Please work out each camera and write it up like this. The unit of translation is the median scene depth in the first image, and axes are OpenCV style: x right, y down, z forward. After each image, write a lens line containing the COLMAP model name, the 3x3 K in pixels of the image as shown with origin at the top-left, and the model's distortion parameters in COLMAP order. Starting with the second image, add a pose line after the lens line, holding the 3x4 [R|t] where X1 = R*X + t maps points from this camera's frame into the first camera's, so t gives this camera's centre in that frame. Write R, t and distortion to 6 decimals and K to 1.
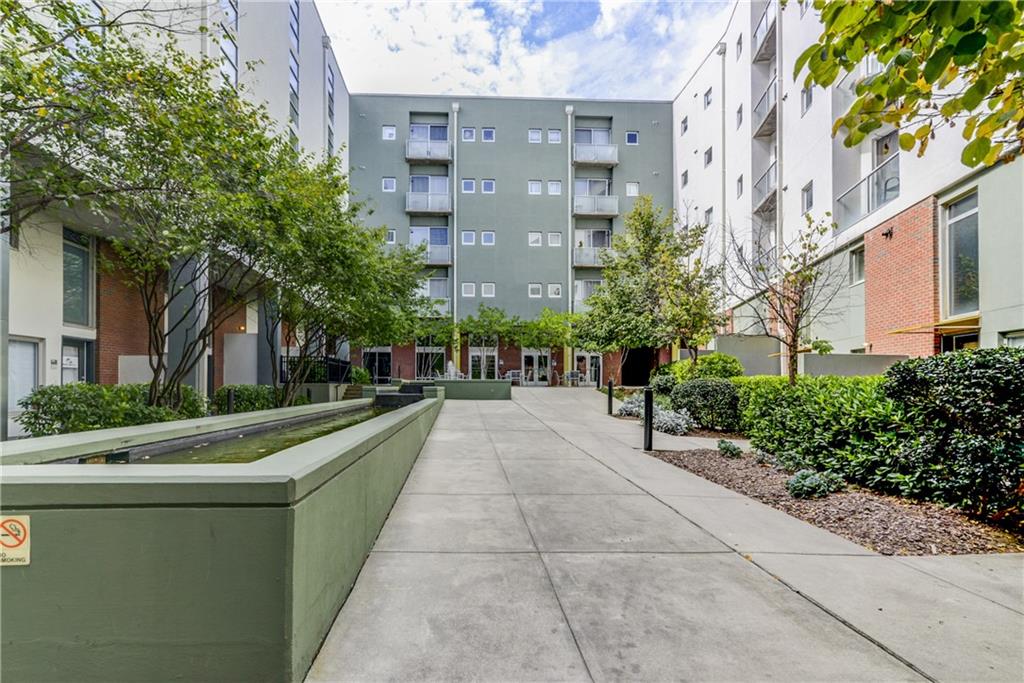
lens RADIAL K [[501.4, 0, 509.7], [0, 501.4, 348.1], [0, 0, 1]] dist [0.000008, 0.000430]
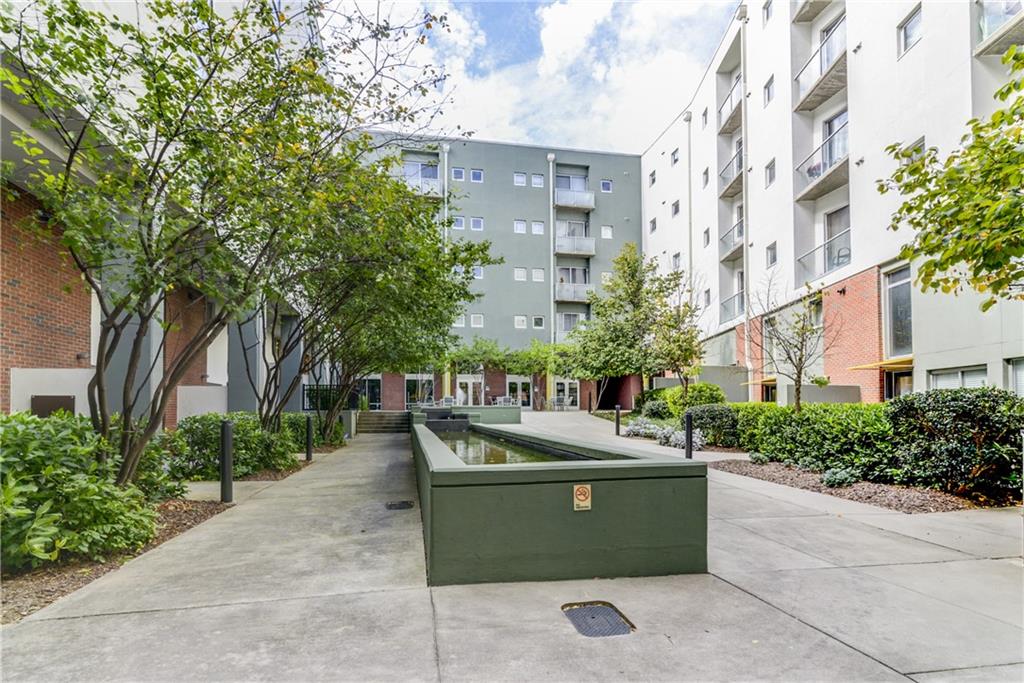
lens RADIAL K [[505.6, 0, 512.4], [0, 505.6, 363.8], [0, 0, 1]] dist [-0.003562, -0.000388]
pose [[0.989829, 0.004917, 0.142174, -0.205842], [-0.002852, 0.999888, -0.014723, -0.014862], [-0.142231, 0.014167, 0.989732, -0.124334]]
